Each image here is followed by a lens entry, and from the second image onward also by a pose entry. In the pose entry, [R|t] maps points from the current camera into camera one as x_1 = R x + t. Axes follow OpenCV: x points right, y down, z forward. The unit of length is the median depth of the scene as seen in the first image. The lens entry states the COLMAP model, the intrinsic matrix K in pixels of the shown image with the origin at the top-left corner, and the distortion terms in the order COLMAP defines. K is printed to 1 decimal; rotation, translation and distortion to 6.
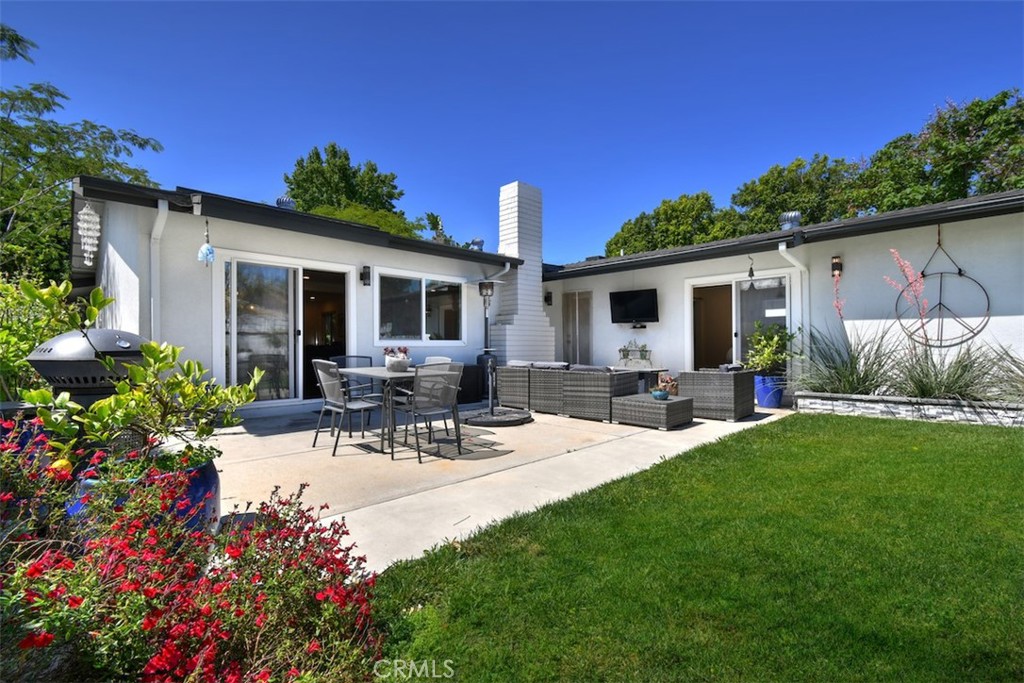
lens RADIAL K [[445.1, 0, 528.4], [0, 445.1, 337.9], [0, 0, 1]] dist [0.001503, -0.000125]
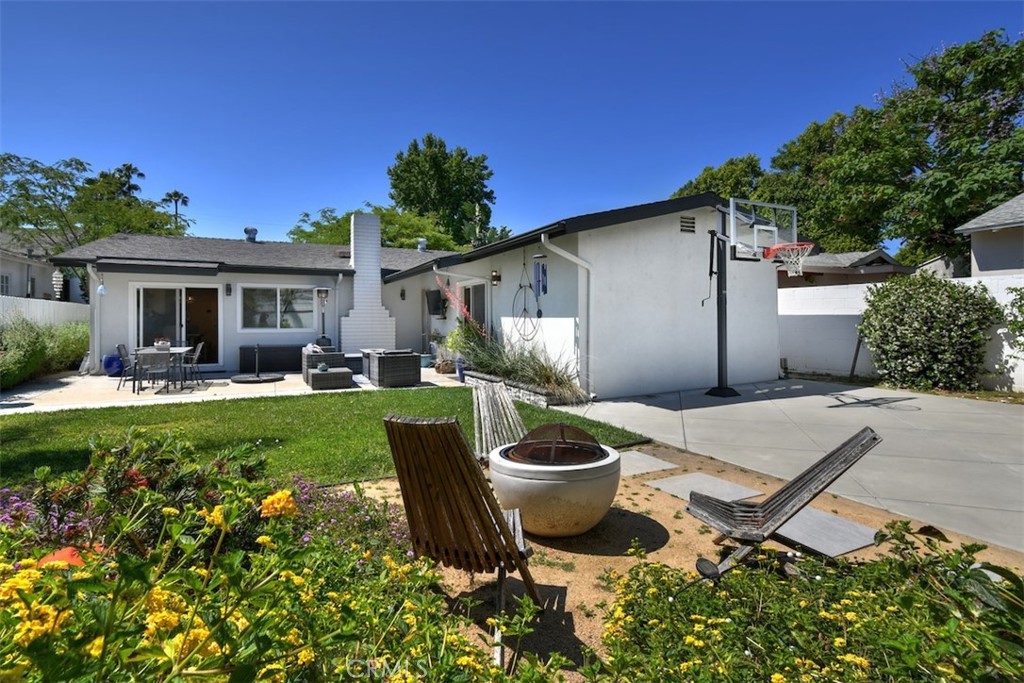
lens RADIAL K [[471.2, 0, 511.0], [0, 471.2, 313.6], [0, 0, 1]] dist [-0.000830, -0.000322]
pose [[0.949237, 0.000851, -0.314561, 0.929621], [0.001319, 0.999977, 0.006683, -0.050780], [0.314560, -0.006759, 0.949214, -0.244194]]
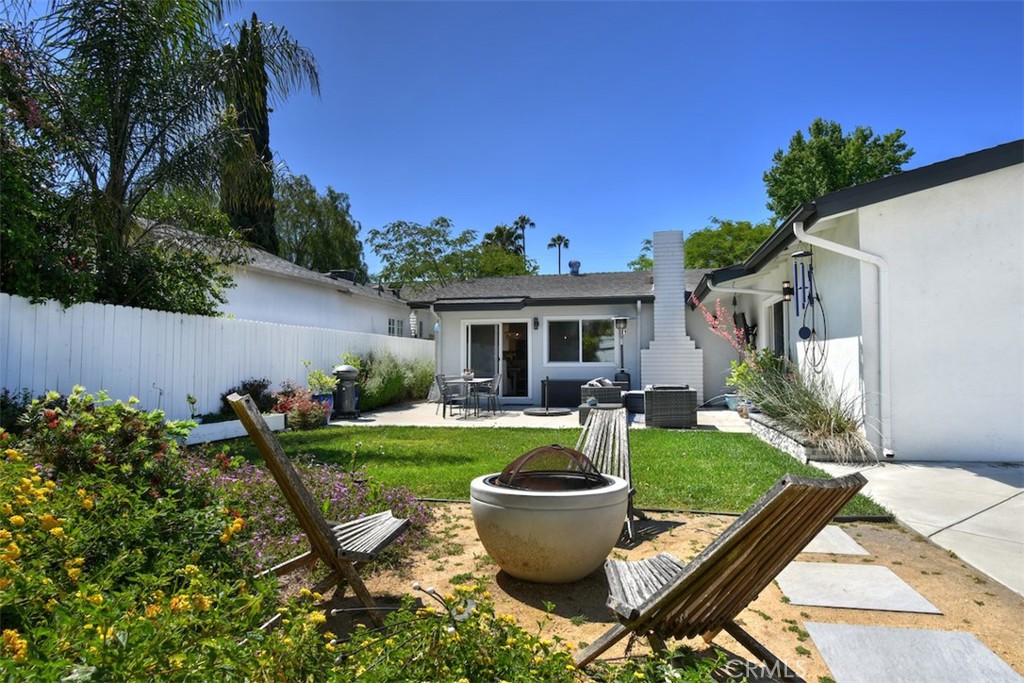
lens RADIAL K [[567.6, 0, 570.2], [0, 567.6, 342.4], [0, 0, 1]] dist [-0.015930, -0.000577]
pose [[0.593082, -0.023991, -0.804785, 1.120474], [0.016465, 0.999708, -0.017667, -0.025330], [0.804974, -0.002772, 0.593304, -0.107384]]
